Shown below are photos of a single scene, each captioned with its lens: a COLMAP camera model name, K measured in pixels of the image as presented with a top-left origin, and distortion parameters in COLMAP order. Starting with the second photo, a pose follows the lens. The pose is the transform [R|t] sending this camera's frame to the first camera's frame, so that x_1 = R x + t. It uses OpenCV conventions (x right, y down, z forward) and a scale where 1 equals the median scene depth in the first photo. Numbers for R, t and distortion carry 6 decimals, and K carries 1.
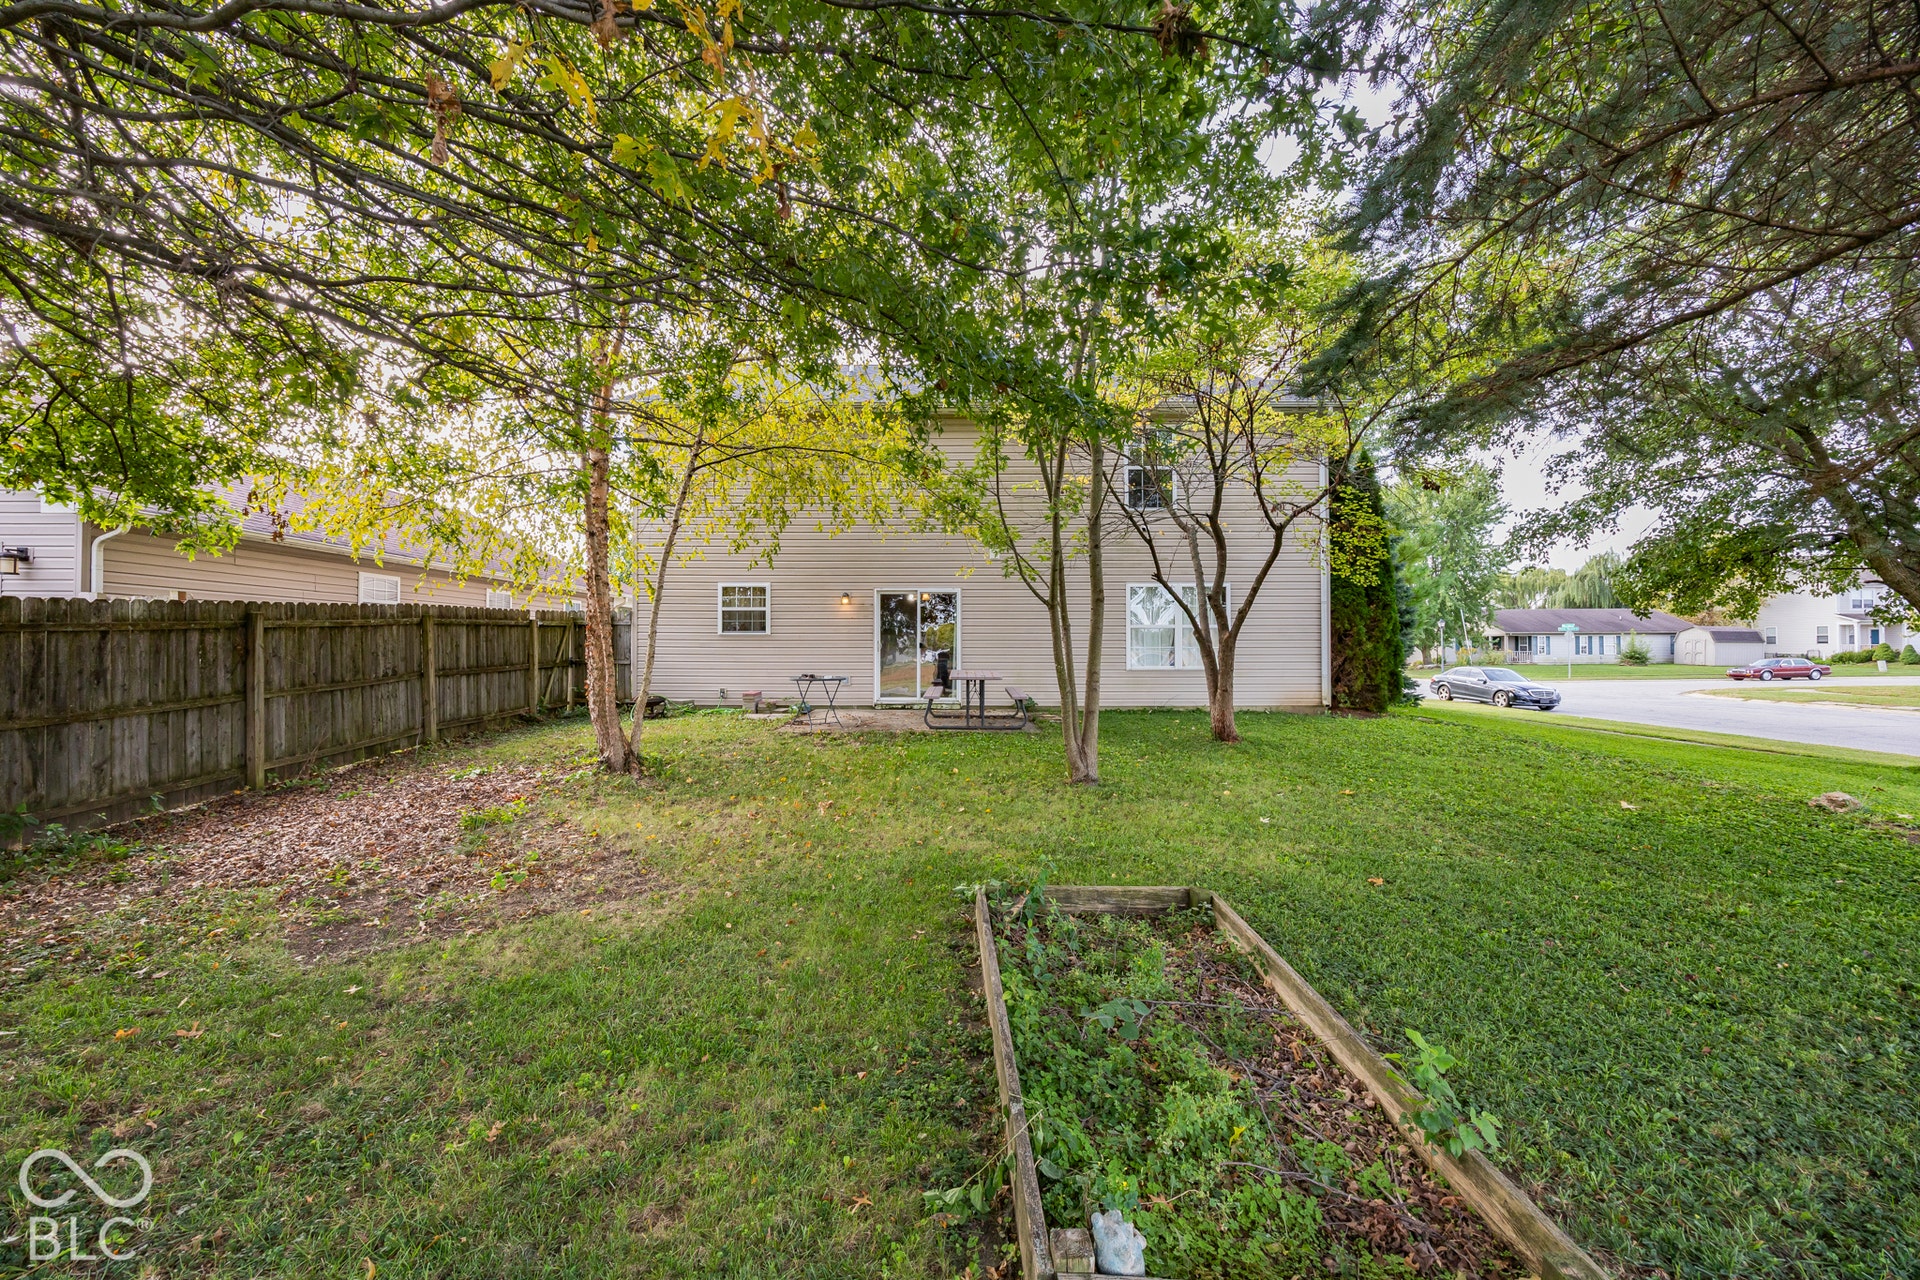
lens RADIAL K [[721.8, 0, 950.5], [0, 721.8, 638.0], [0, 0, 1]] dist [-0.003134, -0.000024]
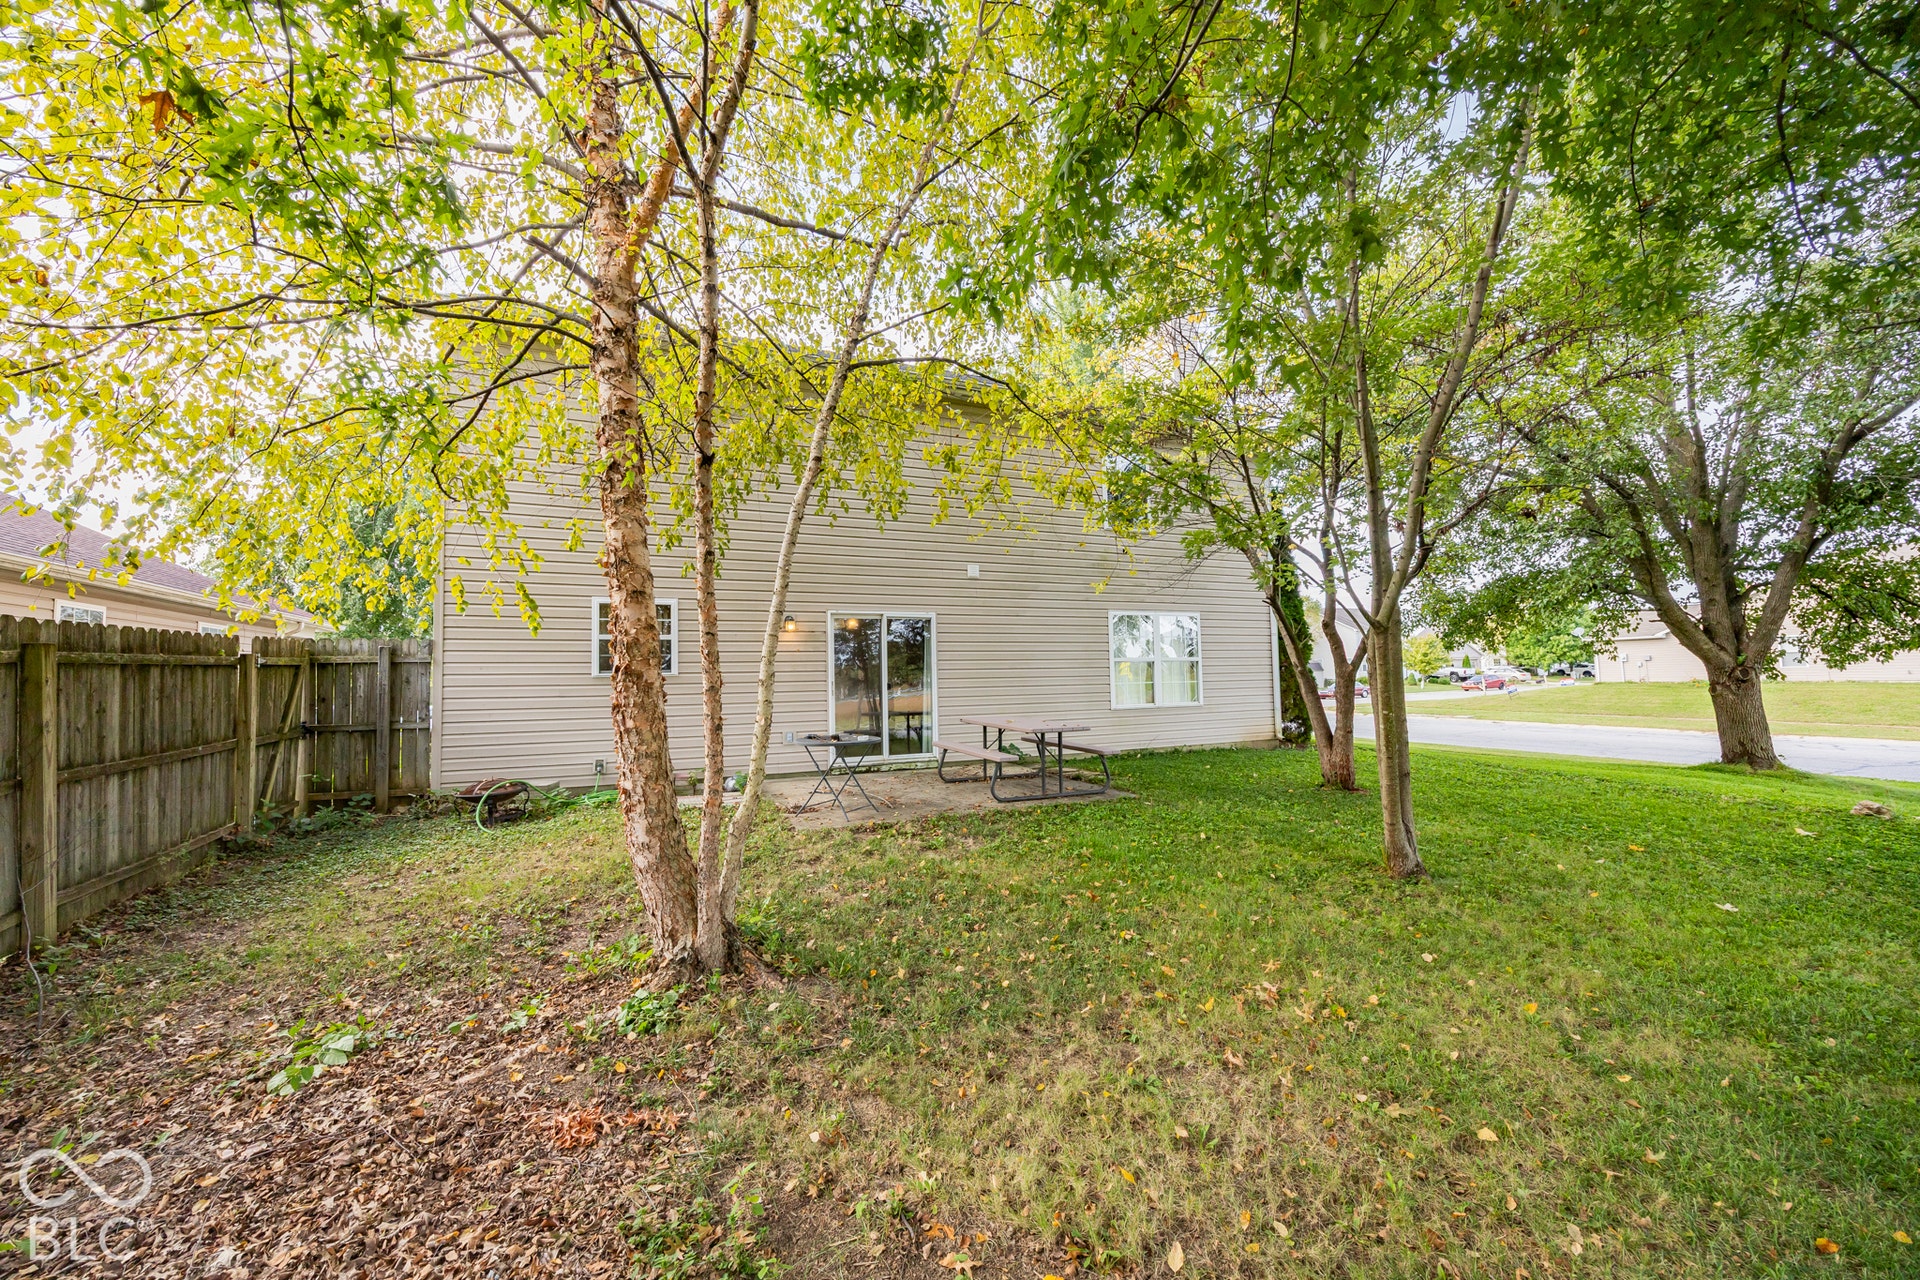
lens RADIAL K [[721.8, 0, 950.5], [0, 721.8, 638.0], [0, 0, 1]] dist [-0.003134, -0.000024]
pose [[0.918879, 0.005372, 0.394504, -0.312987], [0.013789, 0.998859, -0.045717, -0.005941], [-0.394299, 0.047448, 0.917756, 0.311077]]
